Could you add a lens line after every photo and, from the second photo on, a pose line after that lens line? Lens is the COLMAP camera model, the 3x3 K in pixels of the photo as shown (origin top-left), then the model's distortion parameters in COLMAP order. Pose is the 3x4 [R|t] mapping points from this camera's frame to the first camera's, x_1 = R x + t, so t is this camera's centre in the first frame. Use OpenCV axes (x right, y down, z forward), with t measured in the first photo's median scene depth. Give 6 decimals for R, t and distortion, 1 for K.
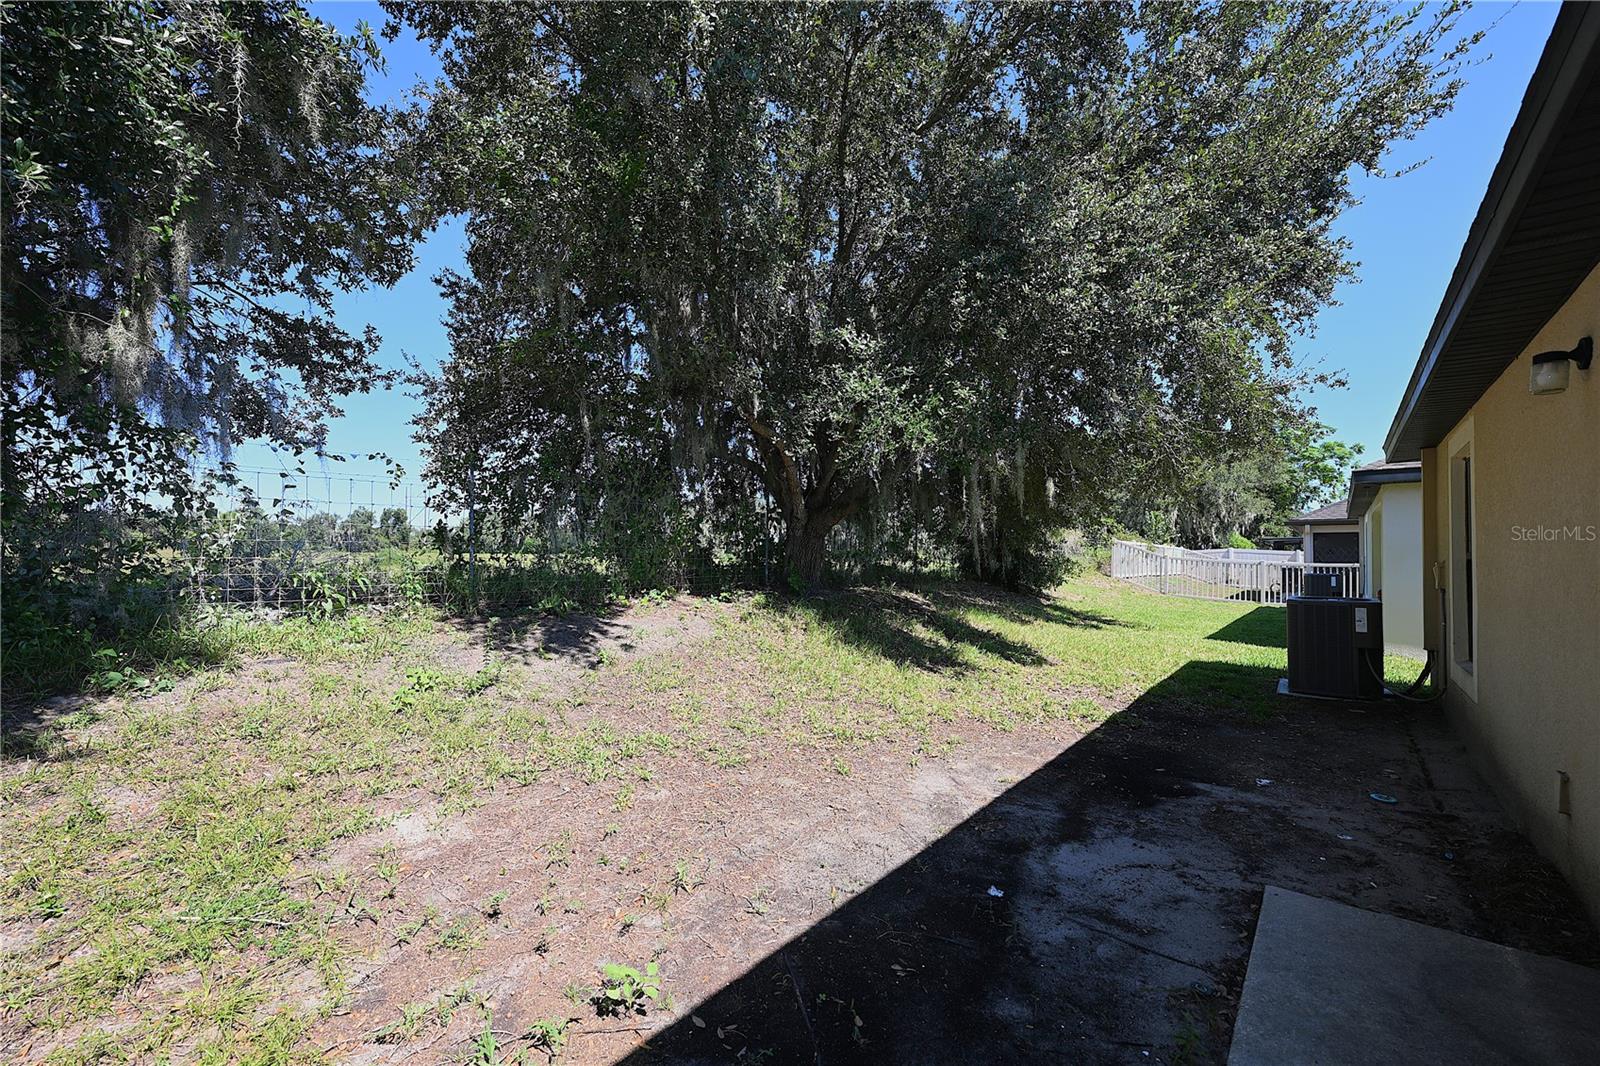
lens RADIAL K [[632.0, 0, 800.0], [0, 632.0, 538.4], [0, 0, 1]] dist [0.000013, -0.000315]
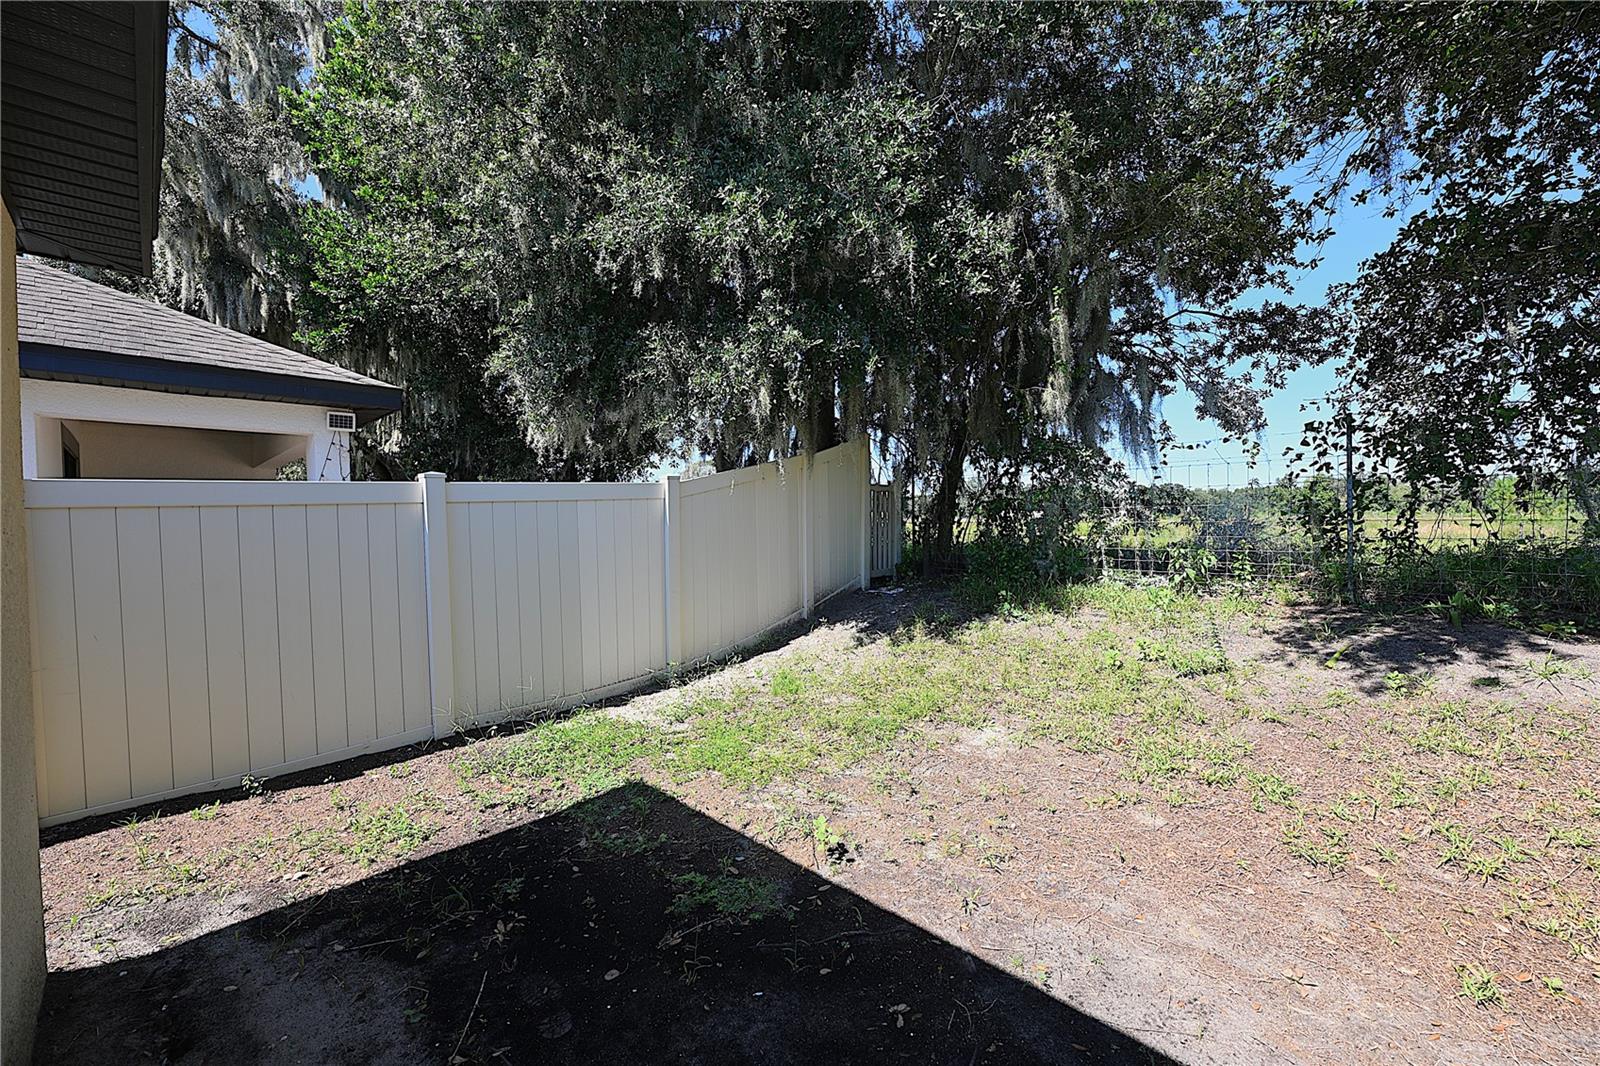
lens RADIAL K [[632.0, 0, 800.1], [0, 632.0, 535.3], [0, 0, 1]] dist [0.000013, -0.000315]
pose [[-0.061094, 0.015181, -0.998017, 0.922811], [0.035850, 0.999273, 0.013006, -0.022637], [0.997488, -0.034984, -0.061594, 0.801990]]
